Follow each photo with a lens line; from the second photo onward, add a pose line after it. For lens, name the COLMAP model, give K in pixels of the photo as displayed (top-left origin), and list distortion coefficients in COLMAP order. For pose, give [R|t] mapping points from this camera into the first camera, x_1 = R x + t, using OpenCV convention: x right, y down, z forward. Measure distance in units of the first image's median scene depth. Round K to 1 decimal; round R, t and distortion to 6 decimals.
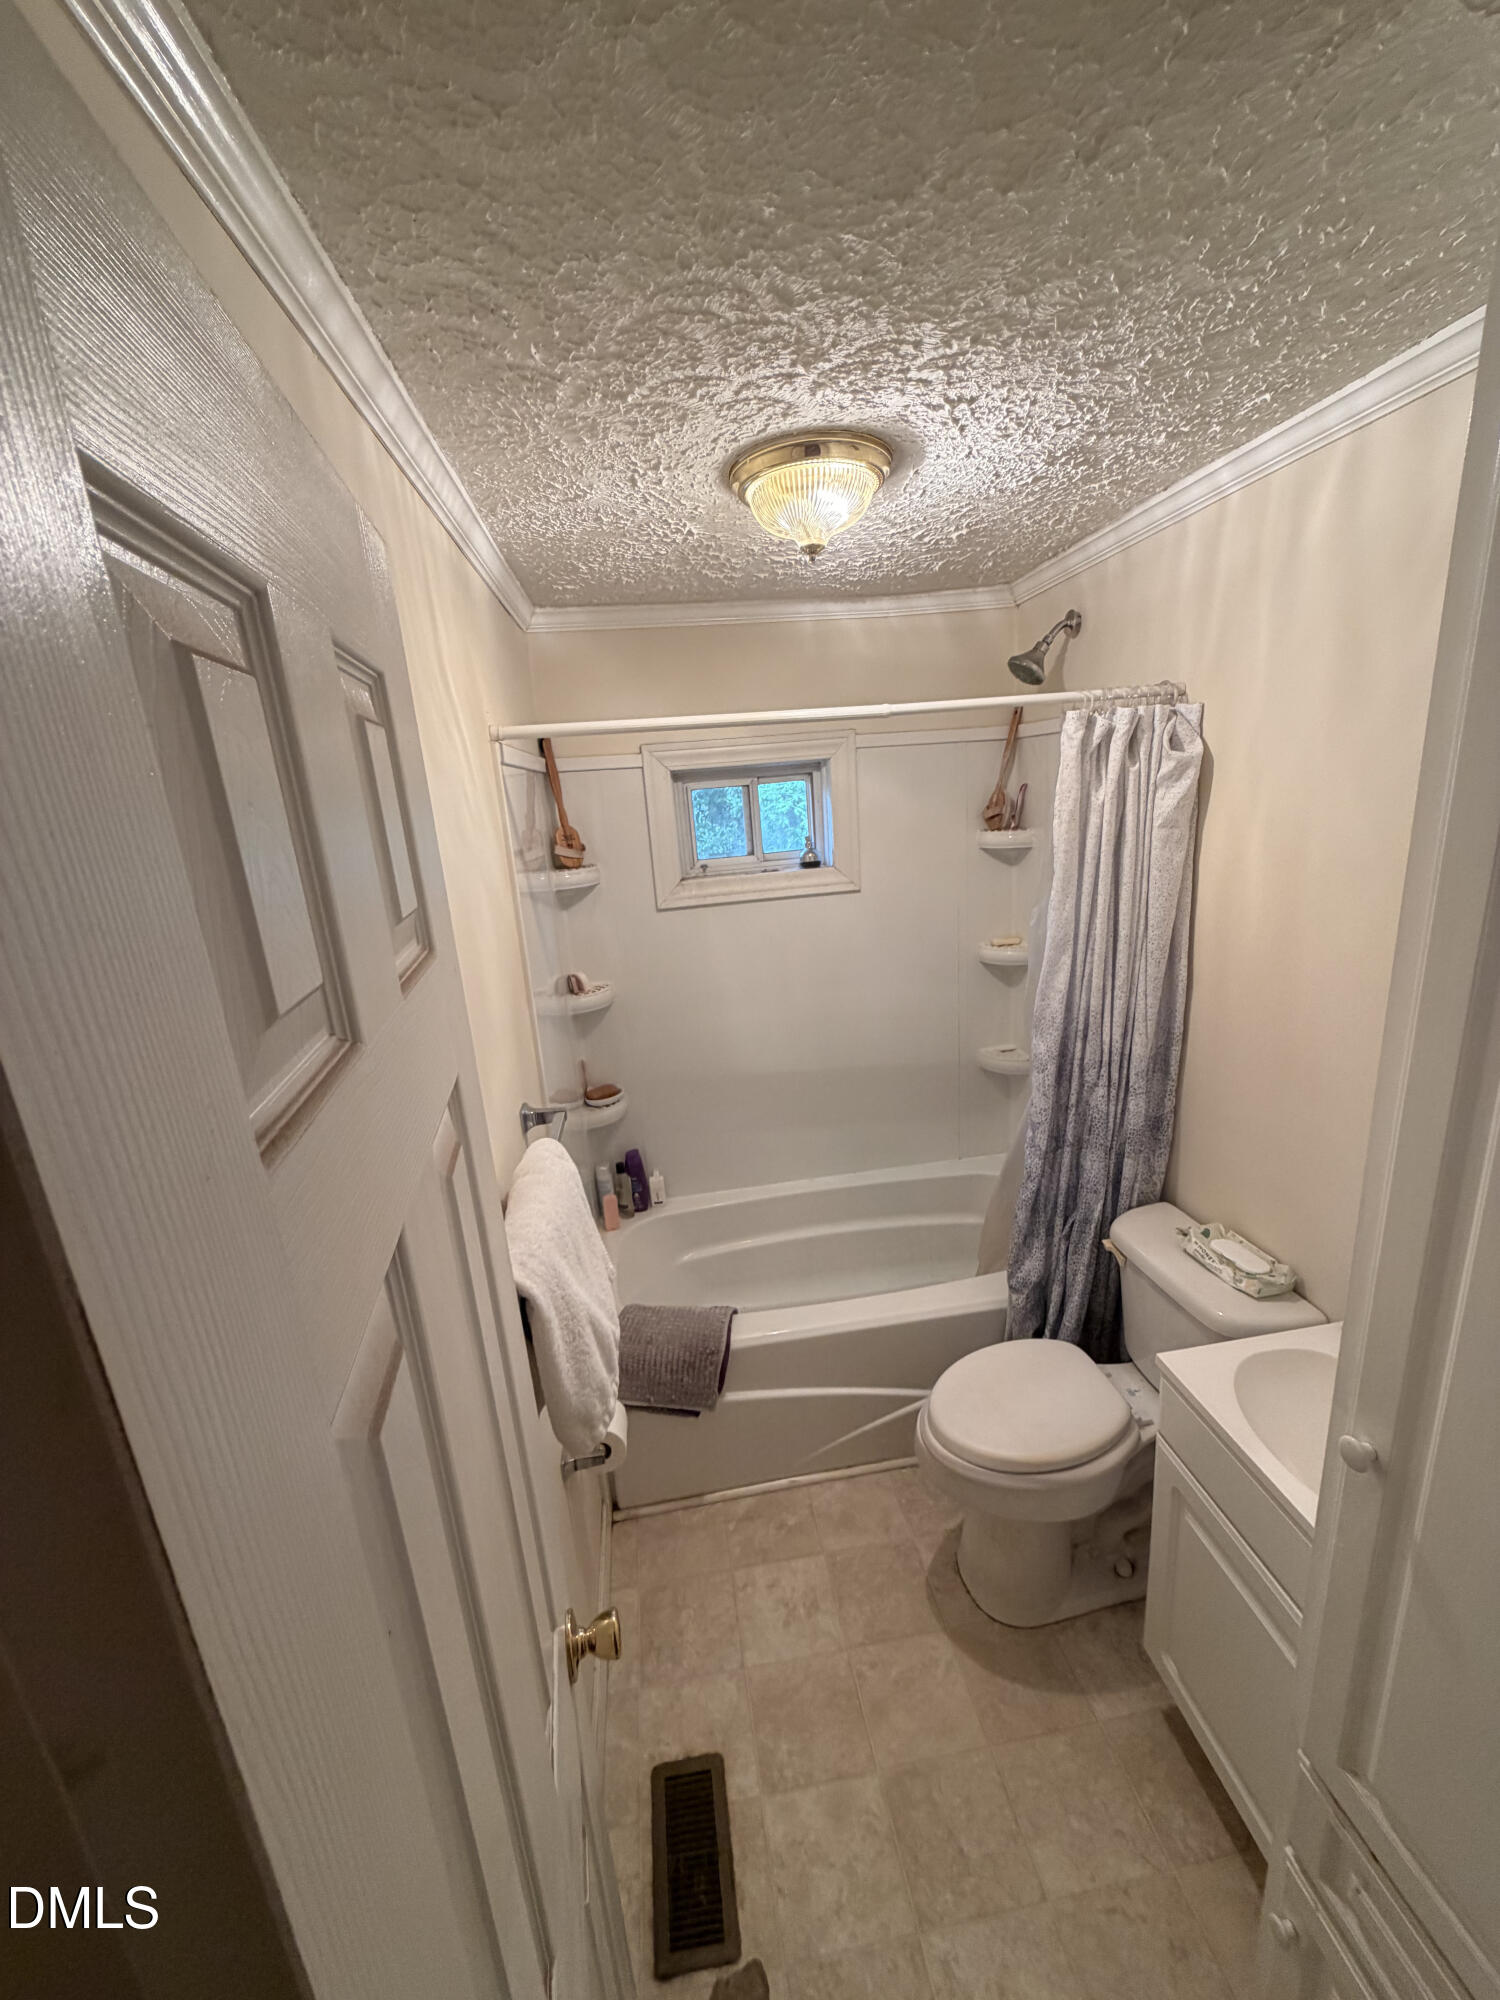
lens RADIAL K [[792.4, 0, 750.0], [0, 792.4, 1000.0], [0, 0, 1]] dist [0.001011, 0.000025]
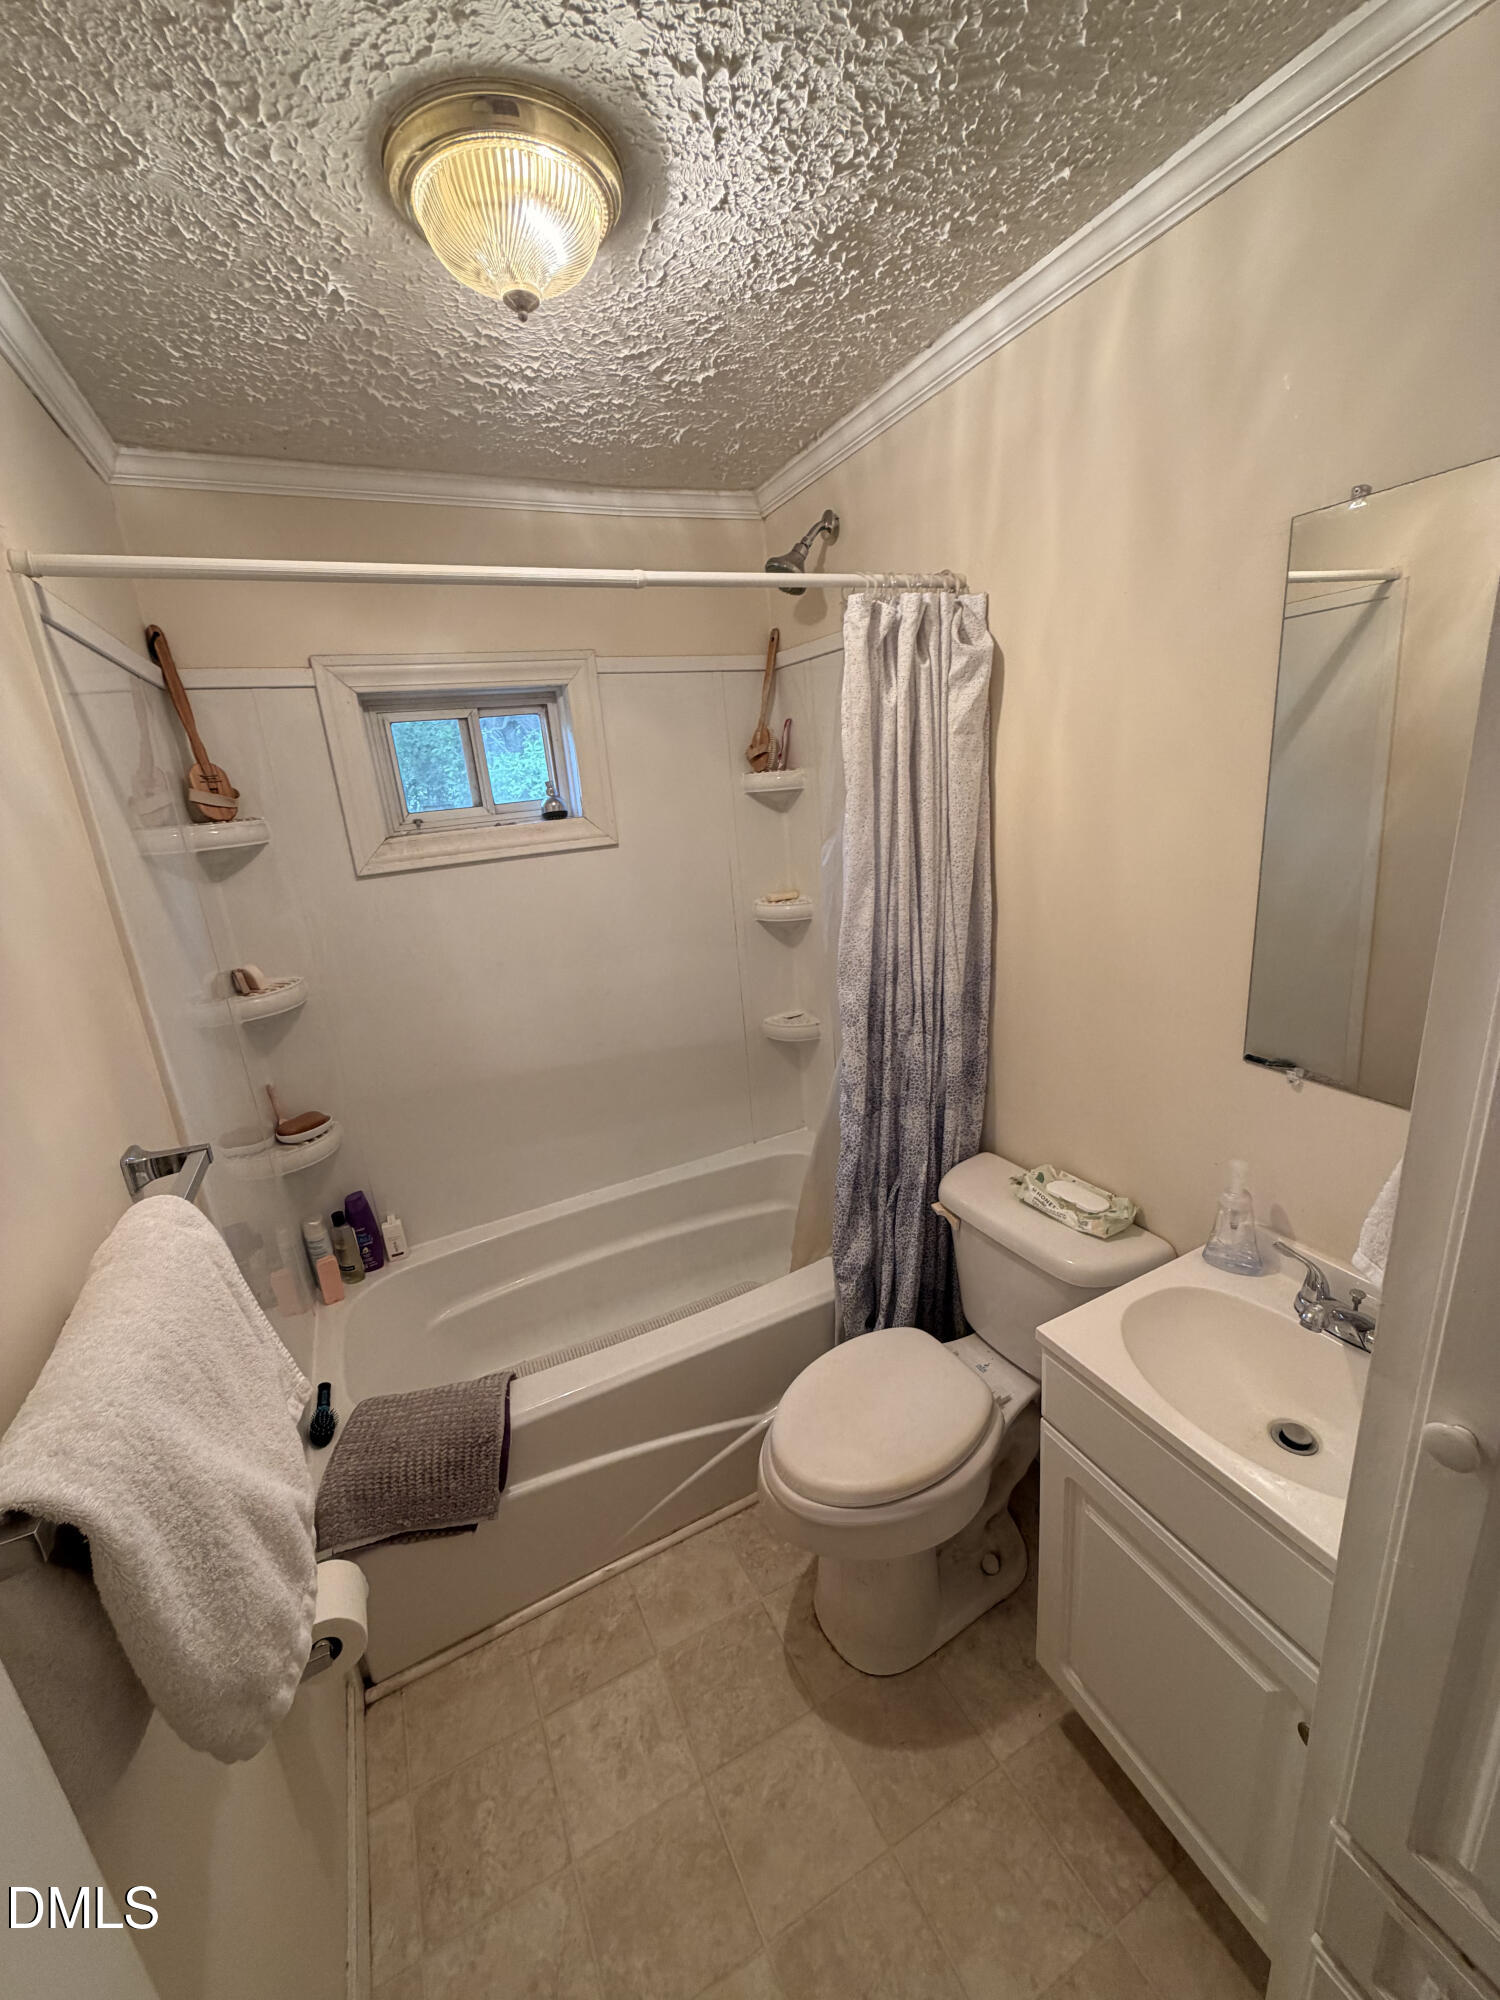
lens RADIAL K [[792.4, 0, 750.0], [0, 792.4, 1000.0], [0, 0, 1]] dist [0.001011, 0.000025]
pose [[0.948090, -0.092333, 0.304303, -0.000620], [0.094323, 0.995508, 0.008186, 0.047714], [-0.303692, 0.020942, 0.952540, 0.212625]]
